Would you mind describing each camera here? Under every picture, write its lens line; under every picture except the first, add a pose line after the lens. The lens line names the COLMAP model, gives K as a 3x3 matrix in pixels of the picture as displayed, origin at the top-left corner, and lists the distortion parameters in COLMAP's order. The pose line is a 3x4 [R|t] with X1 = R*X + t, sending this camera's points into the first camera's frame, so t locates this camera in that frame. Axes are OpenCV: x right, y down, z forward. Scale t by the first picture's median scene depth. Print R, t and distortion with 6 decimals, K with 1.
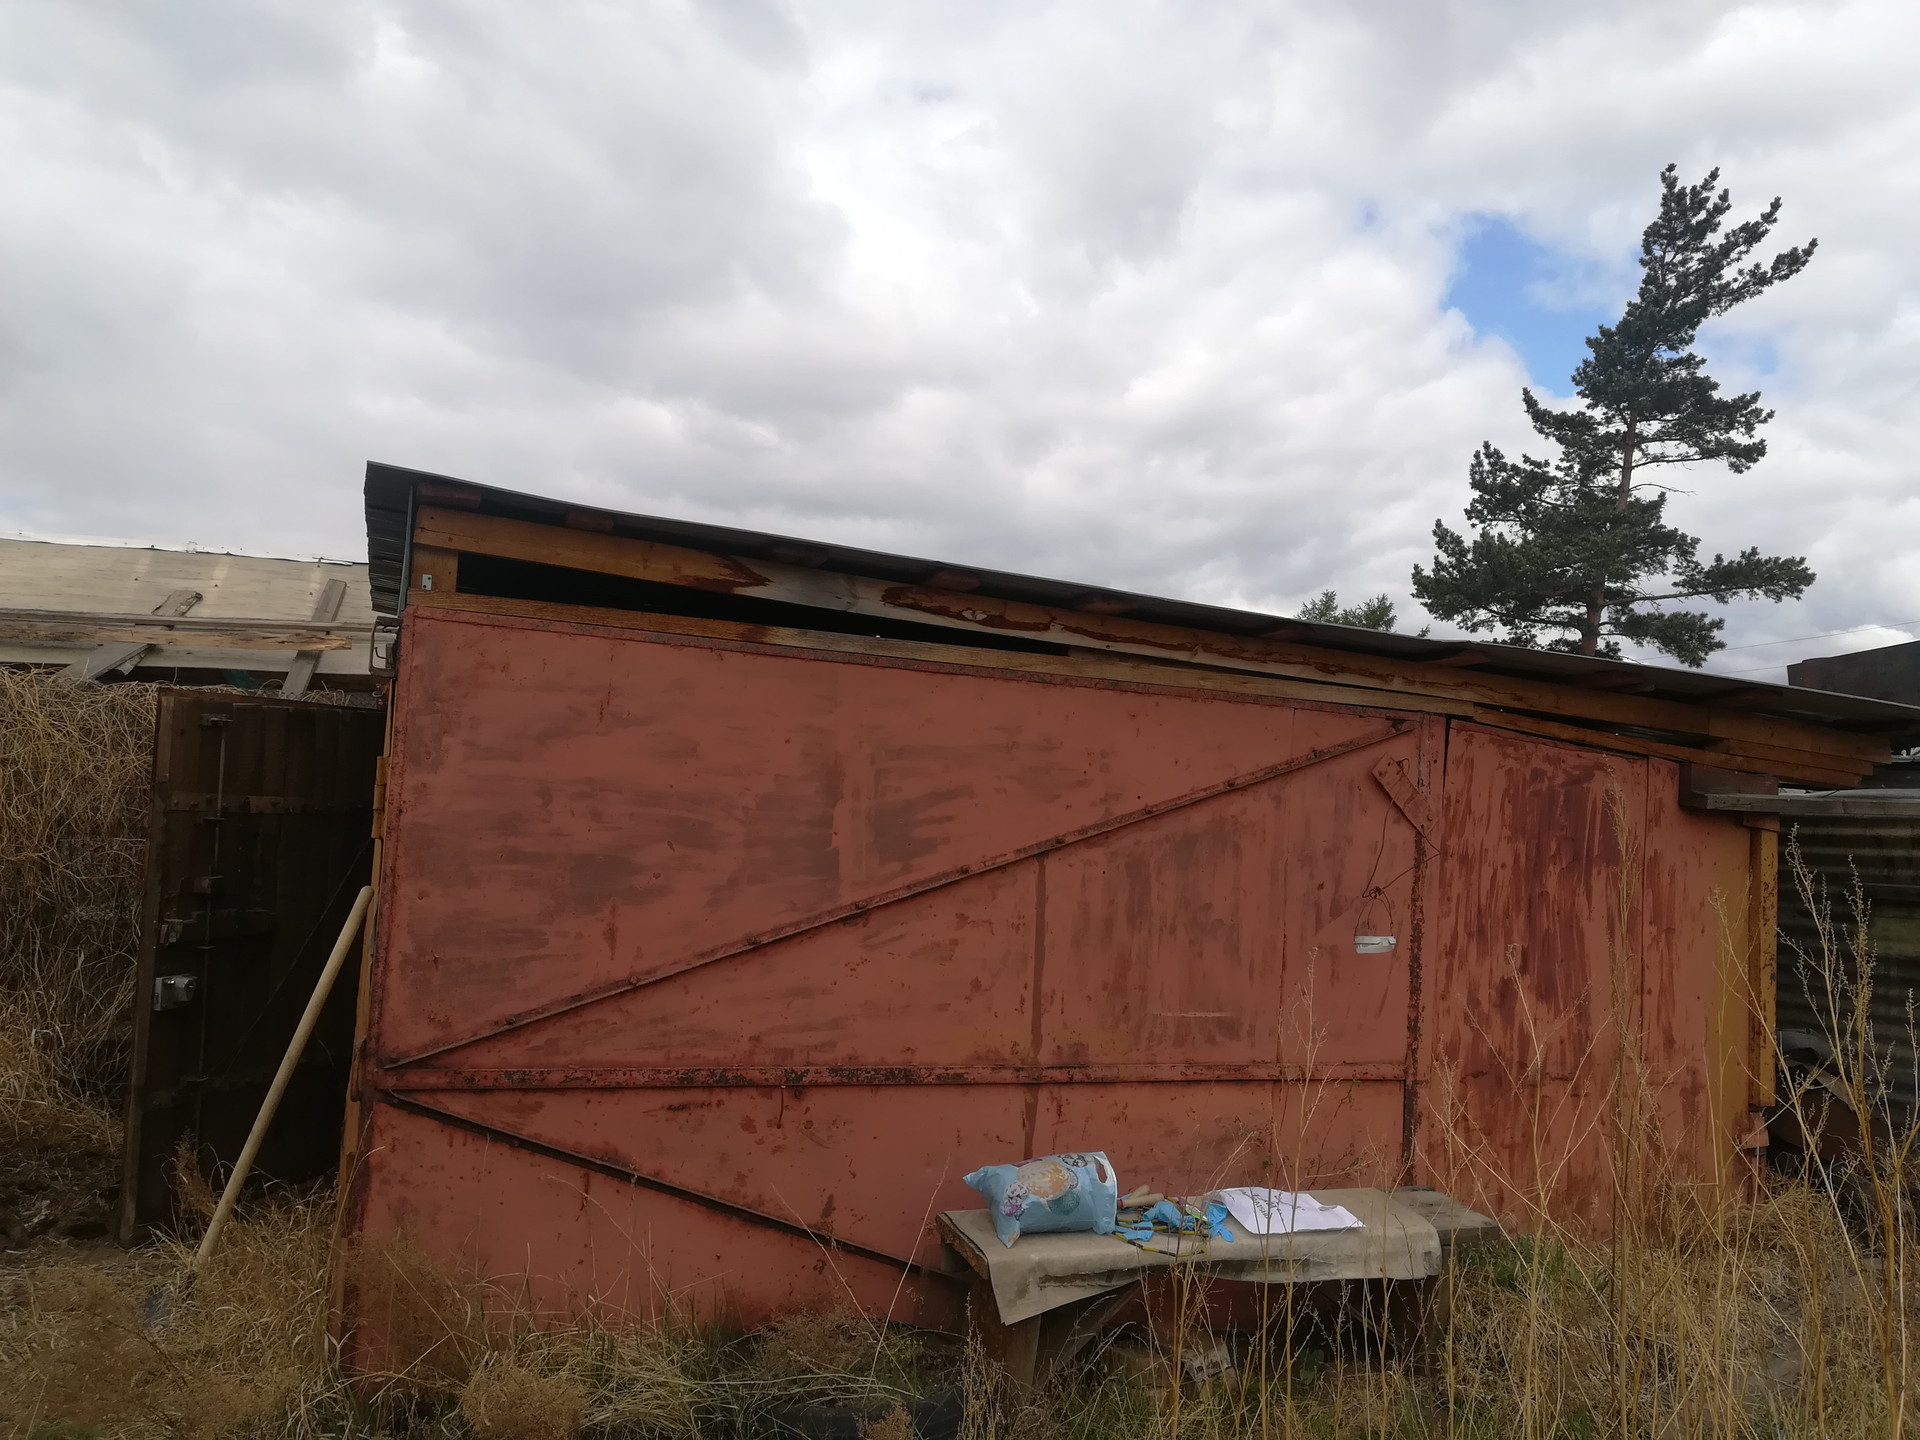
lens RADIAL K [[1505.0, 0, 960.0], [0, 1505.0, 720.0], [0, 0, 1]] dist [0.053695, -0.084067]
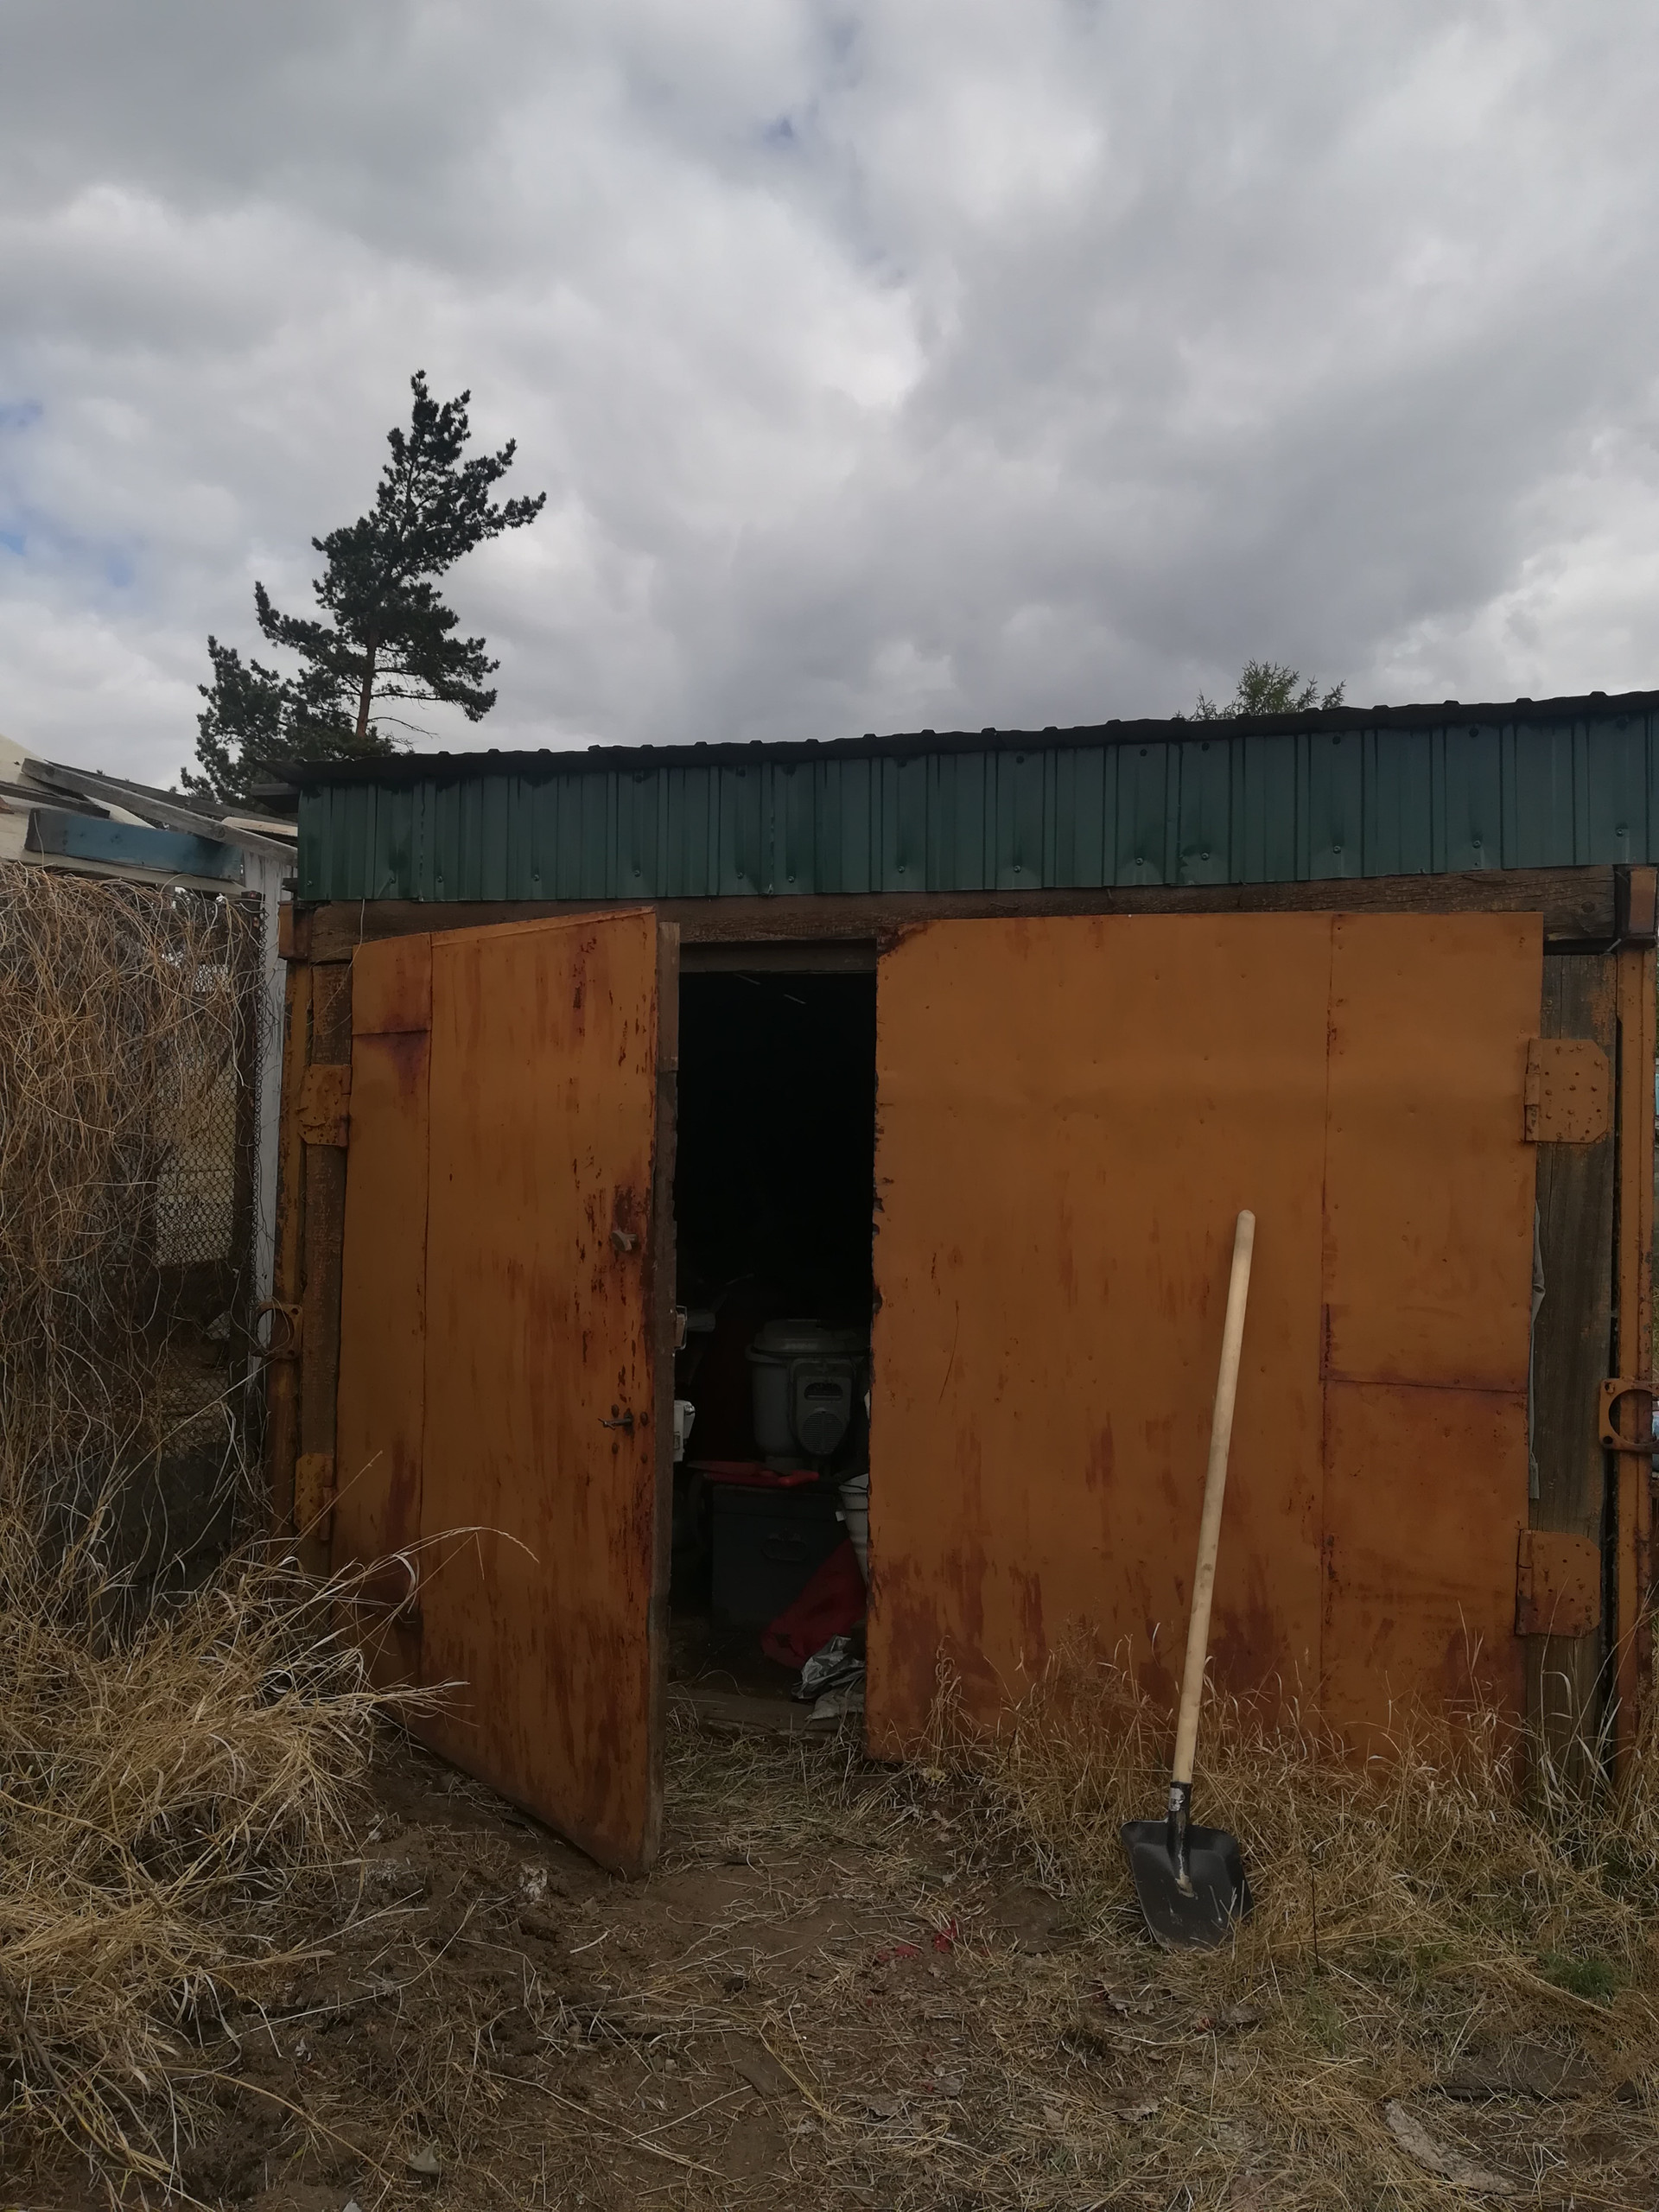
lens RADIAL K [[1733.8, 0, 829.5], [0, 1733.8, 1106.0], [0, 0, 1]] dist [0.053695, -0.084067]
pose [[0.615698, -0.032528, 0.787310, -1.396496], [-0.031993, 0.997292, 0.066222, 0.009268], [-0.787332, -0.065961, 0.612990, 0.749261]]
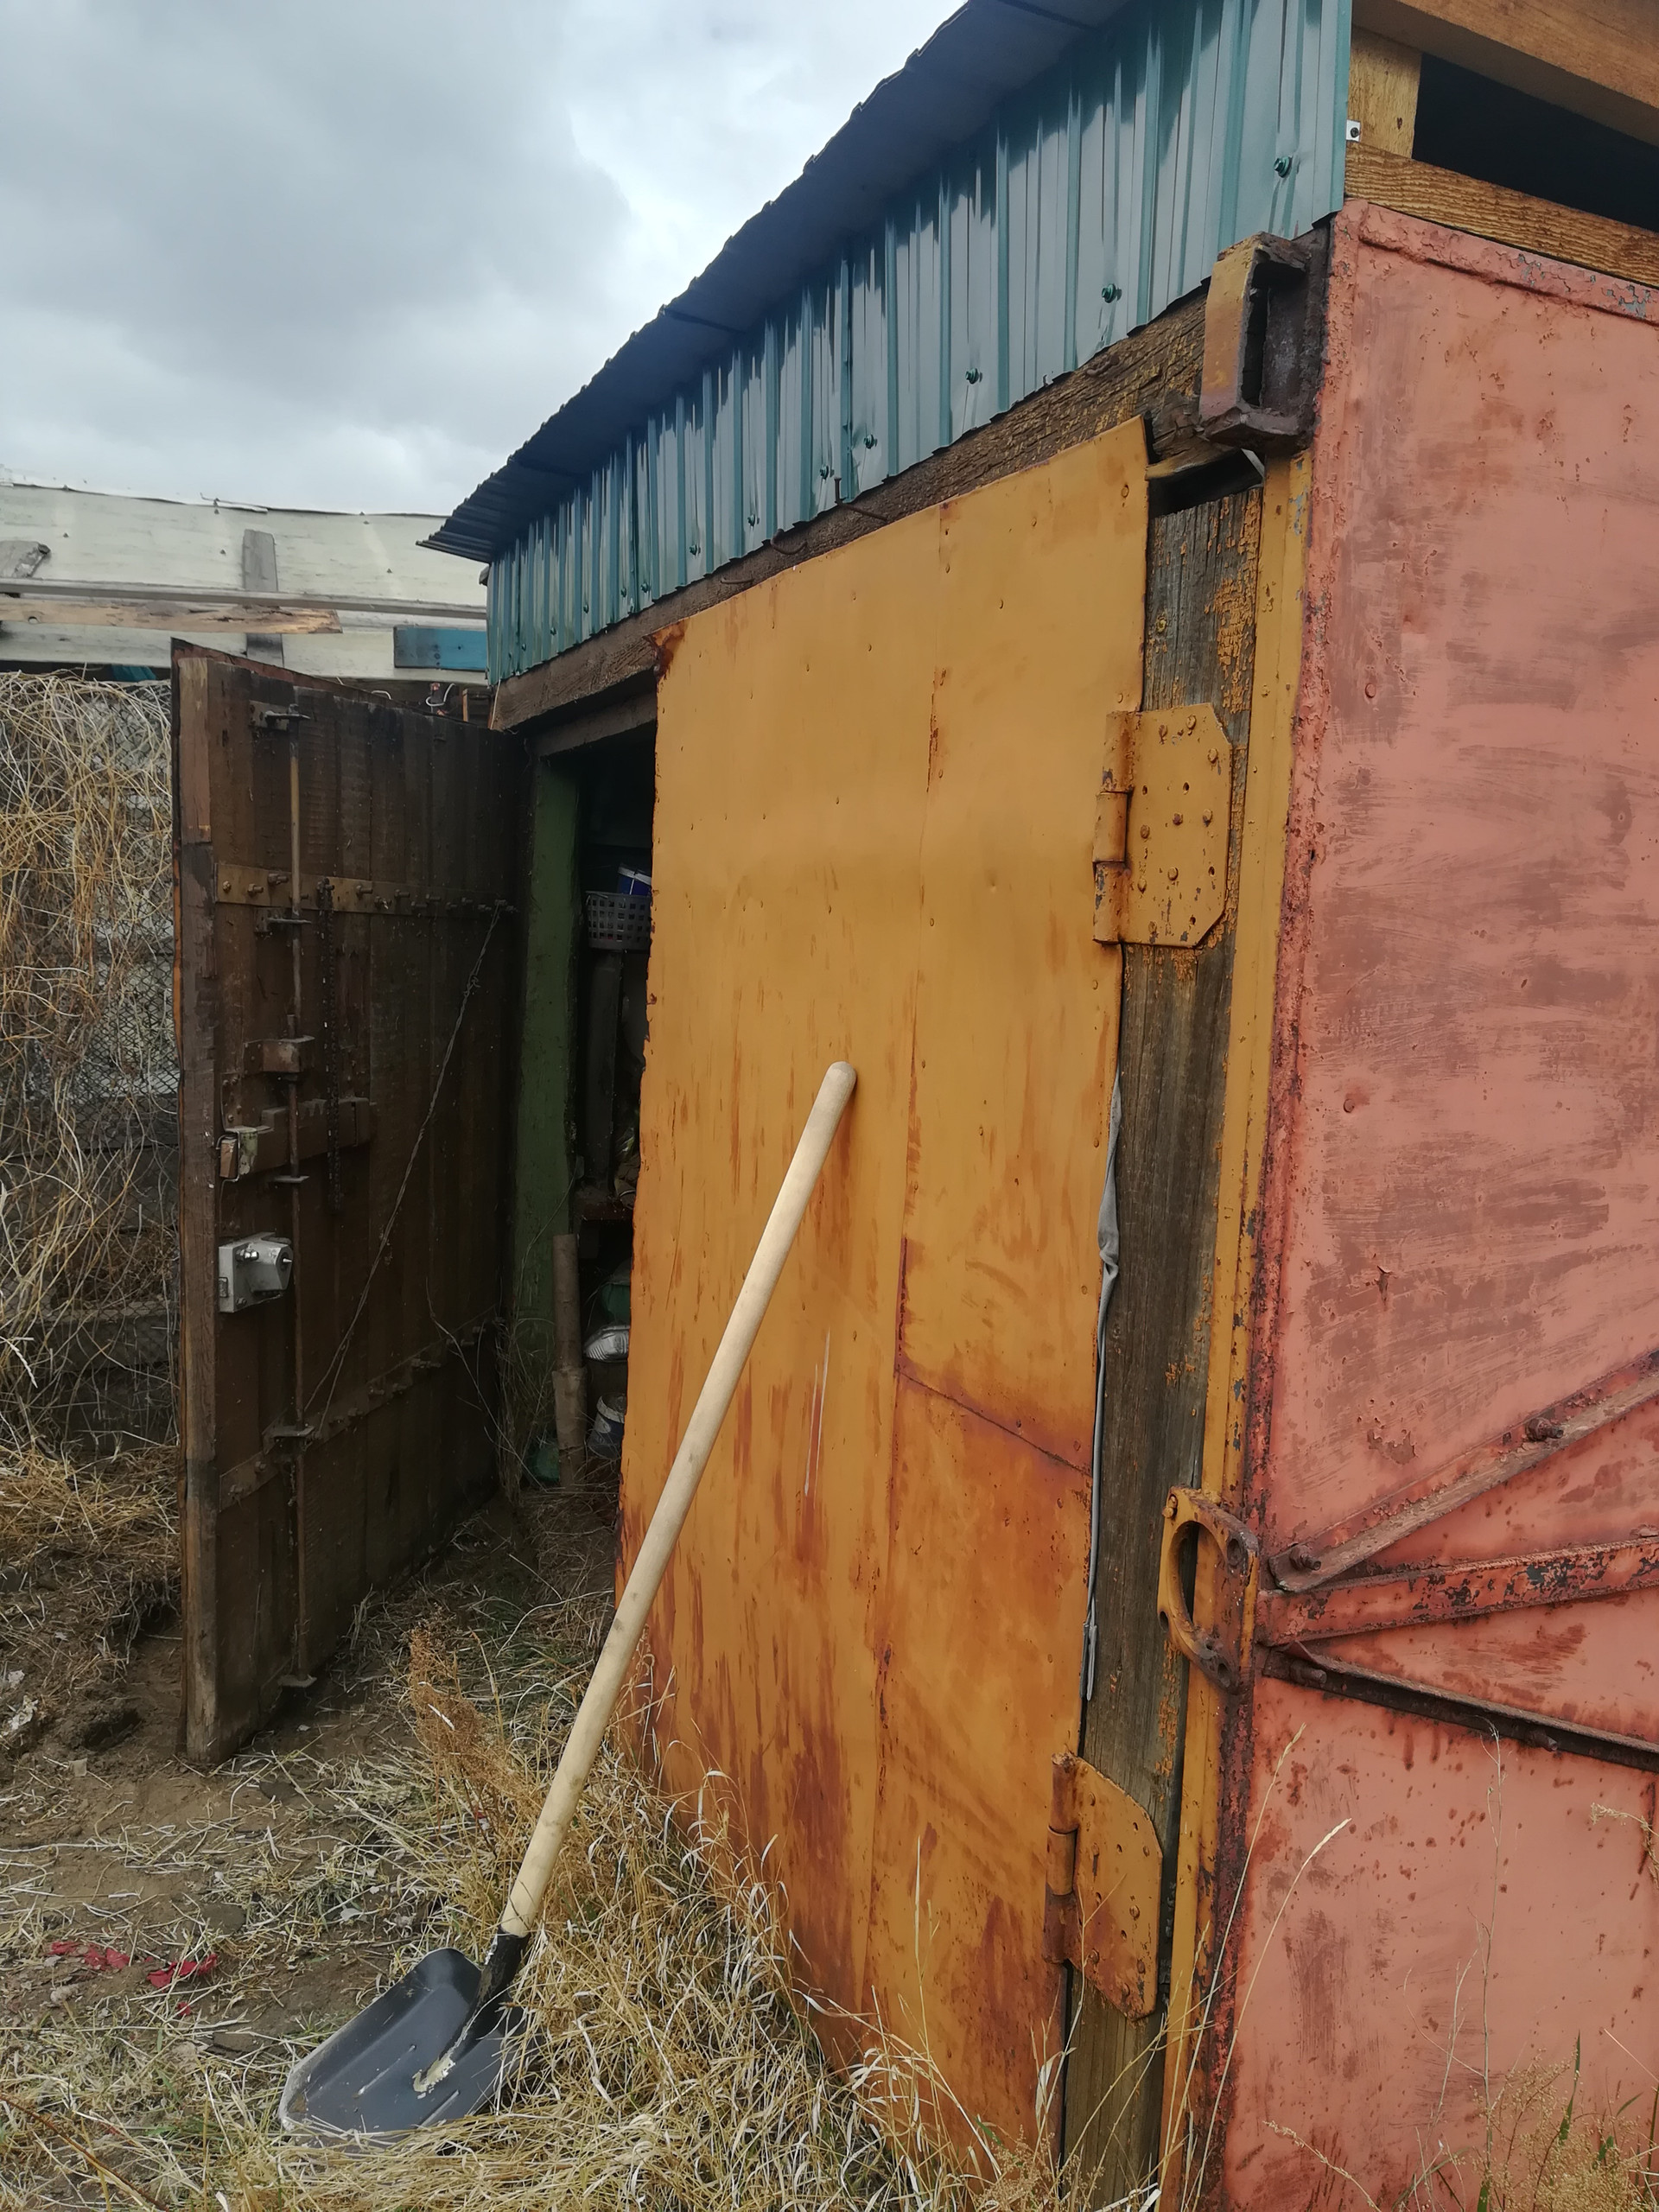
lens RADIAL K [[1733.8, 0, 829.5], [0, 1733.8, 1106.0], [0, 0, 1]] dist [0.053695, -0.084067]
pose [[0.998816, -0.023611, 0.042536, -0.478779], [0.016374, 0.986475, 0.163091, 0.048778], [-0.045811, -0.162202, 0.985694, 0.596103]]
